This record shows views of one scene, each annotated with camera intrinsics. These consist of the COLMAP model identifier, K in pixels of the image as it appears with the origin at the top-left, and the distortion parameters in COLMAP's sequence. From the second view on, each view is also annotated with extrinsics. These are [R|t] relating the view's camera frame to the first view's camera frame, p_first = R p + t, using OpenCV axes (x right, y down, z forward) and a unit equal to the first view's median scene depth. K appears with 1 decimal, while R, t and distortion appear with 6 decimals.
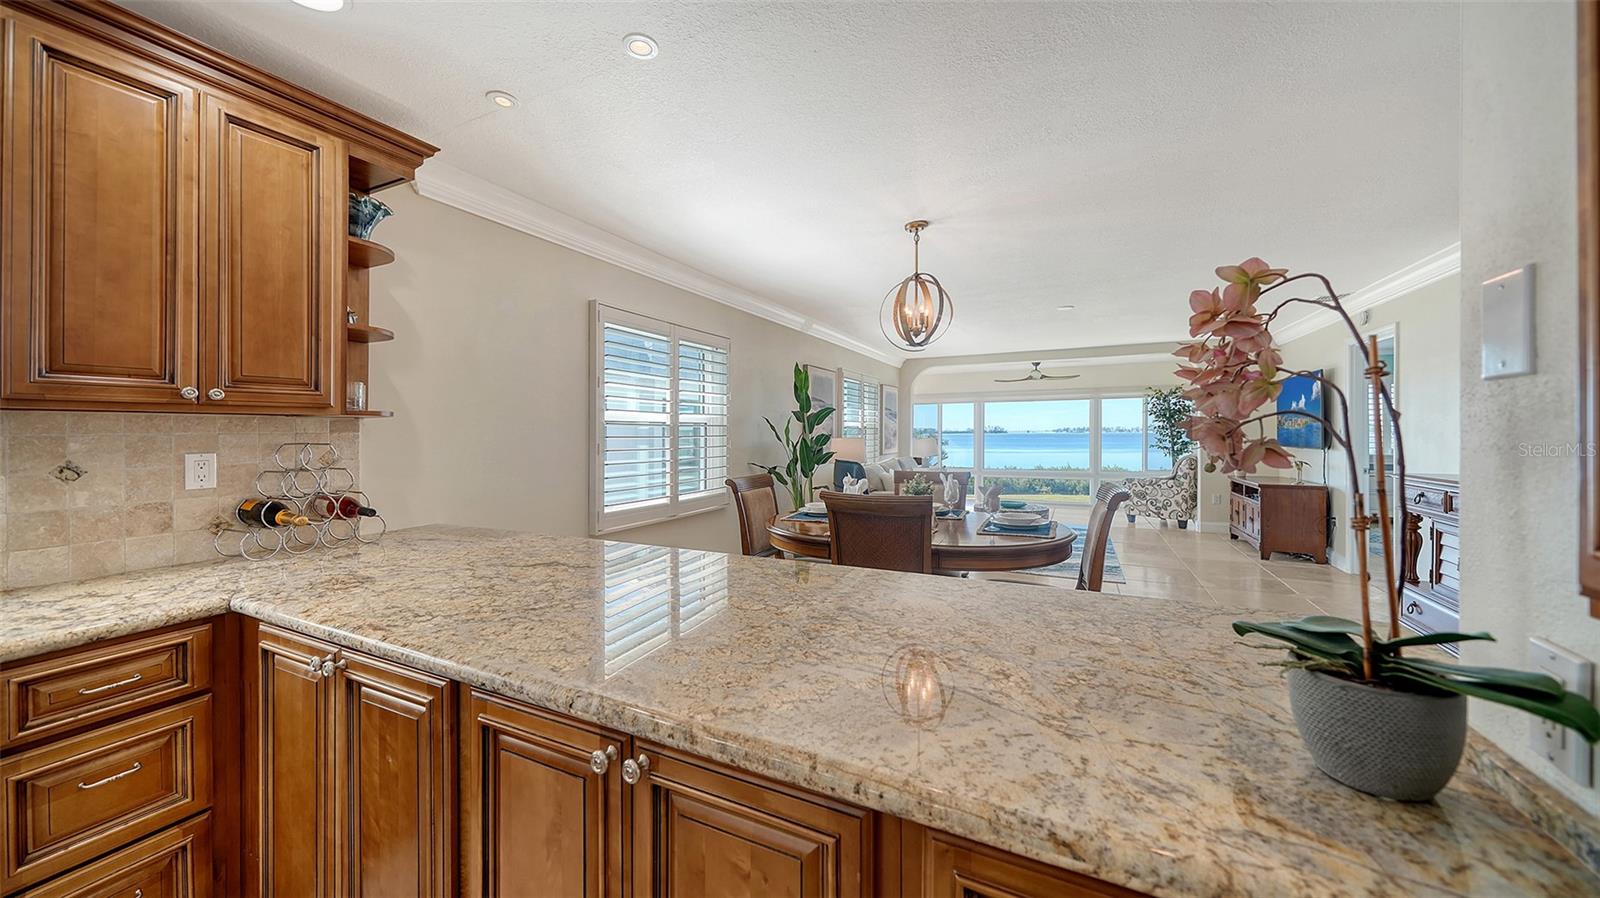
lens RADIAL K [[564.5, 0, 784.3], [0, 564.5, 432.1], [0, 0, 1]] dist [-0.003712, -0.001018]
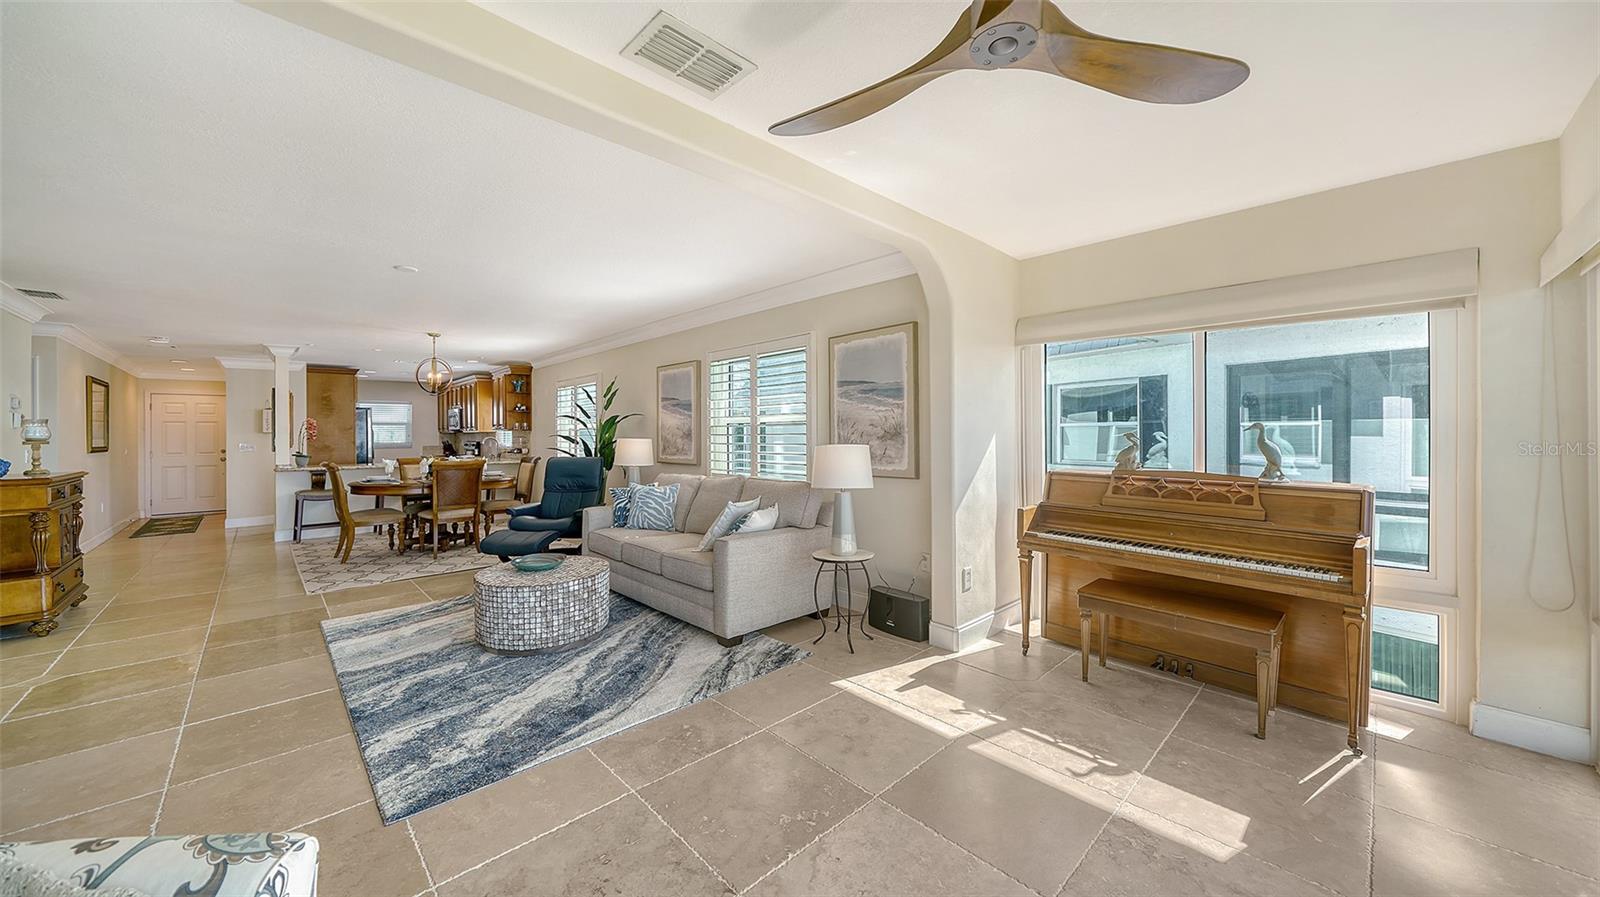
lens RADIAL K [[564.5, 0, 806.5], [0, 564.5, 427.4], [0, 0, 1]] dist [-0.003712, -0.001018]
pose [[-0.319914, -0.002130, -0.947444, 1.056208], [0.010474, 0.999928, -0.005784, -0.001691], [0.947389, -0.011774, -0.319868, 1.764468]]
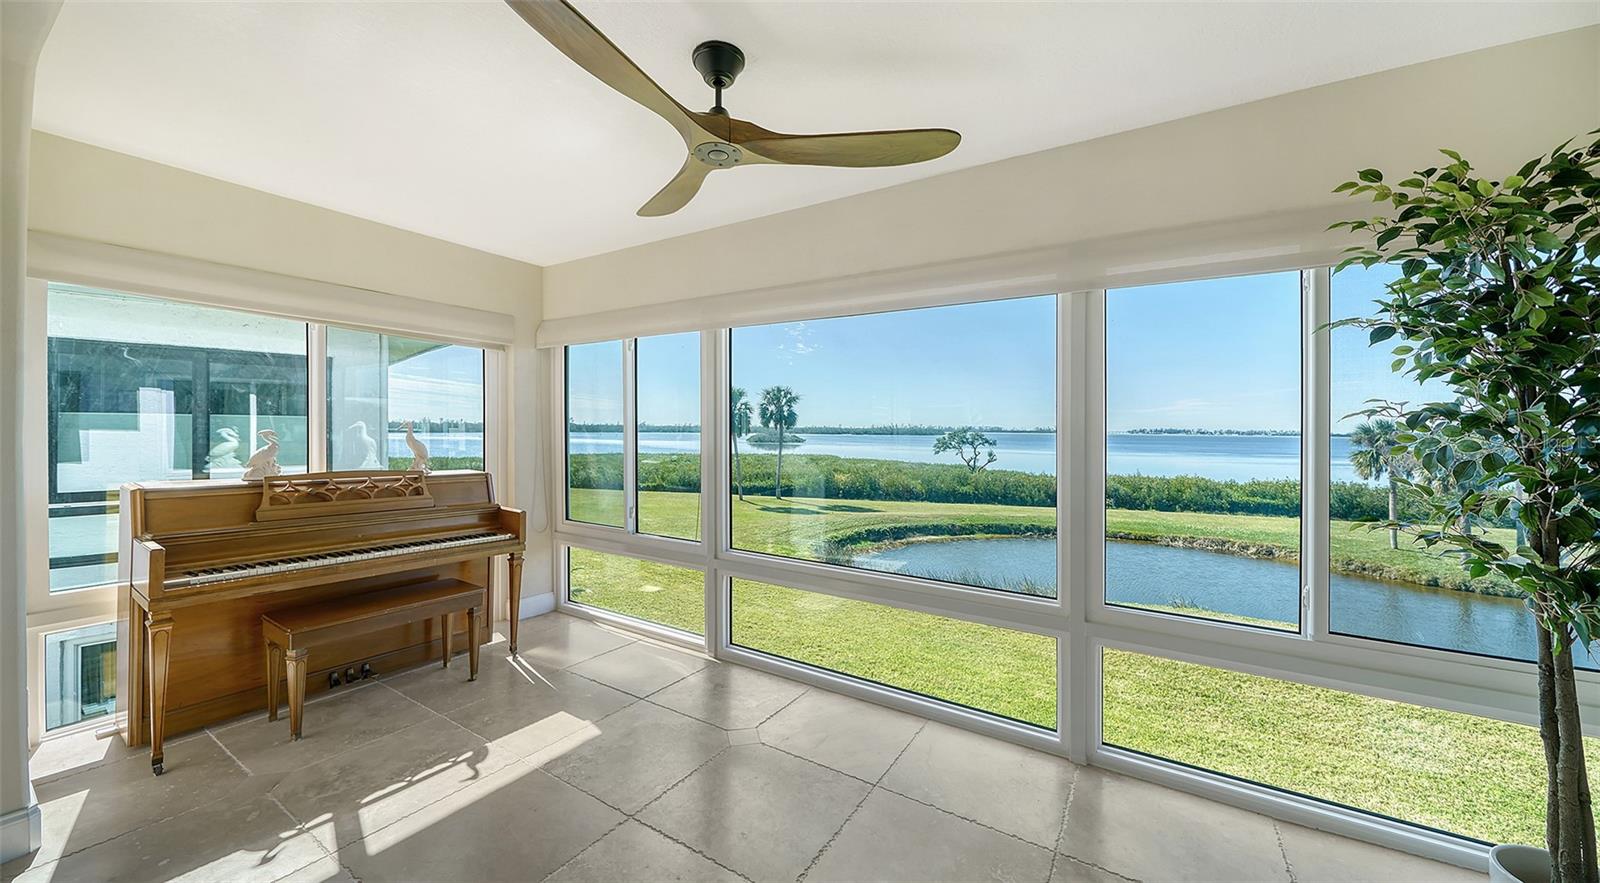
lens RADIAL K [[564.5, 0, 793.6], [0, 564.5, 430.0], [0, 0, 1]] dist [-0.003712, -0.001018]
pose [[0.995633, 0.016396, -0.091899, 0.868424], [-0.016110, 0.999863, 0.003852, -0.004682], [0.091949, -0.002355, 0.995761, 1.437239]]
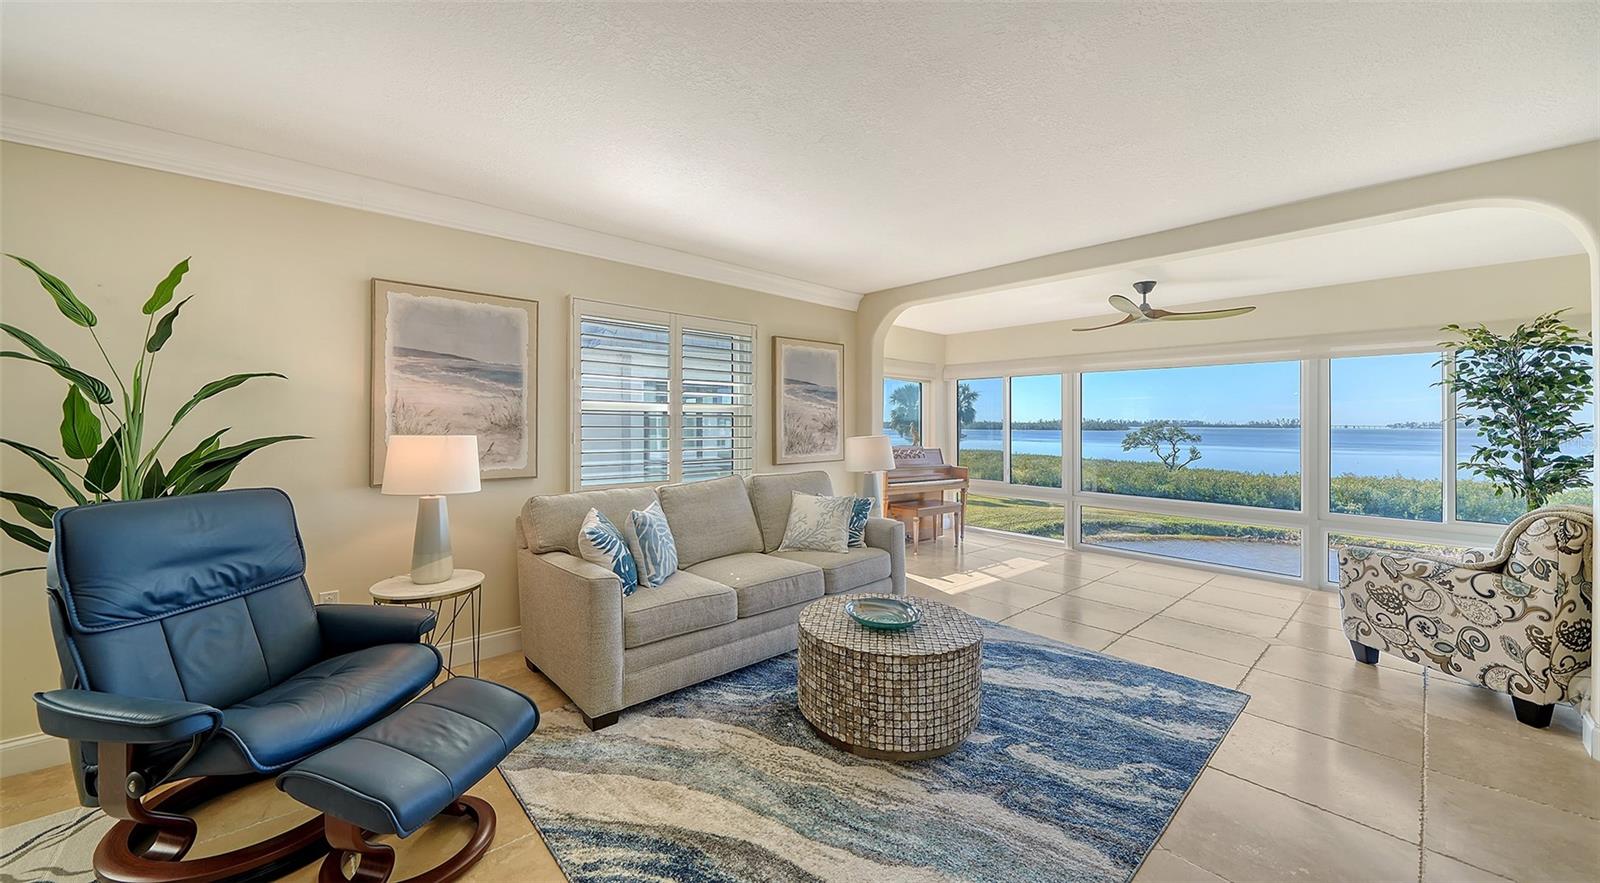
lens RADIAL K [[564.5, 0, 780.4], [0, 564.5, 420.6], [0, 0, 1]] dist [-0.003712, -0.001018]
pose [[0.927817, 0.006308, -0.372982, 0.598502], [-0.007897, 0.999965, -0.002733, -0.003648], [0.372952, 0.005482, 0.927834, 0.759591]]
